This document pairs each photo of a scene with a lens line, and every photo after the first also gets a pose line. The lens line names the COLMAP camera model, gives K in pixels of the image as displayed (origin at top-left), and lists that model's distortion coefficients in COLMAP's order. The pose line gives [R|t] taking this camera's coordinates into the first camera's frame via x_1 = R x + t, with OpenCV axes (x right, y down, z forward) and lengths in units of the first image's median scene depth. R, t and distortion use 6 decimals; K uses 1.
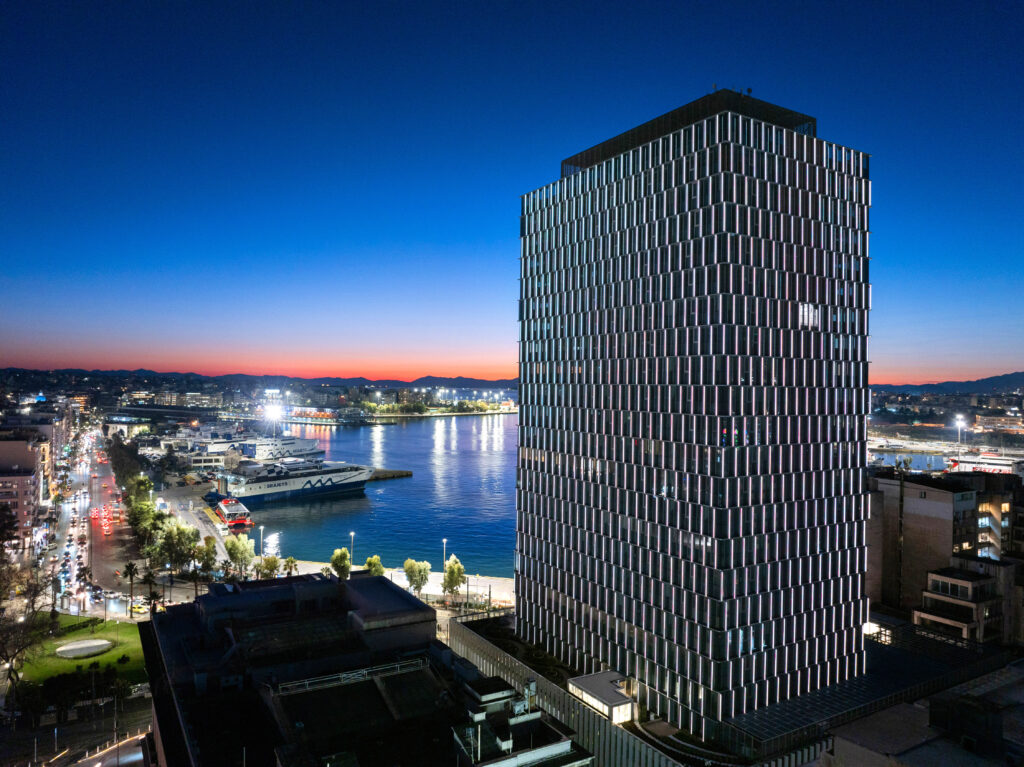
lens RADIAL K [[729.8, 0, 514.6], [0, 729.8, 388.4], [0, 0, 1]] dist [-0.043147, 0.008552]
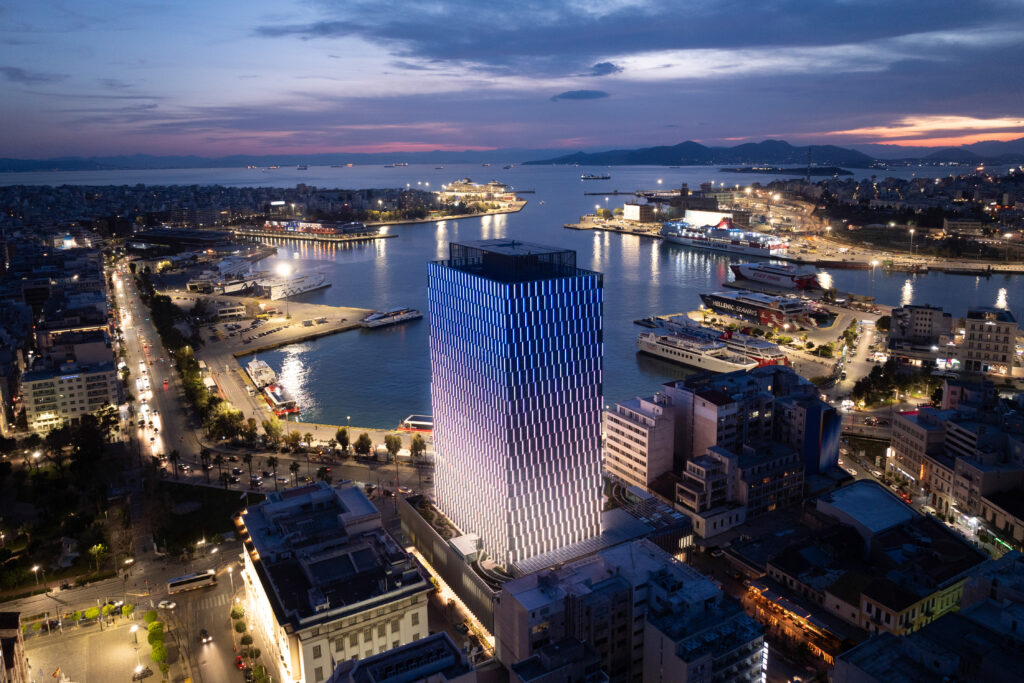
lens RADIAL K [[765.0, 0, 527.5], [0, 765.0, 306.3], [0, 0, 1]] dist [-0.035957, -0.004970]
pose [[0.999486, -0.029151, -0.013307, 0.225003], [0.031264, 0.978188, 0.205357, -0.442731], [0.007030, -0.205667, 0.978597, -0.626437]]
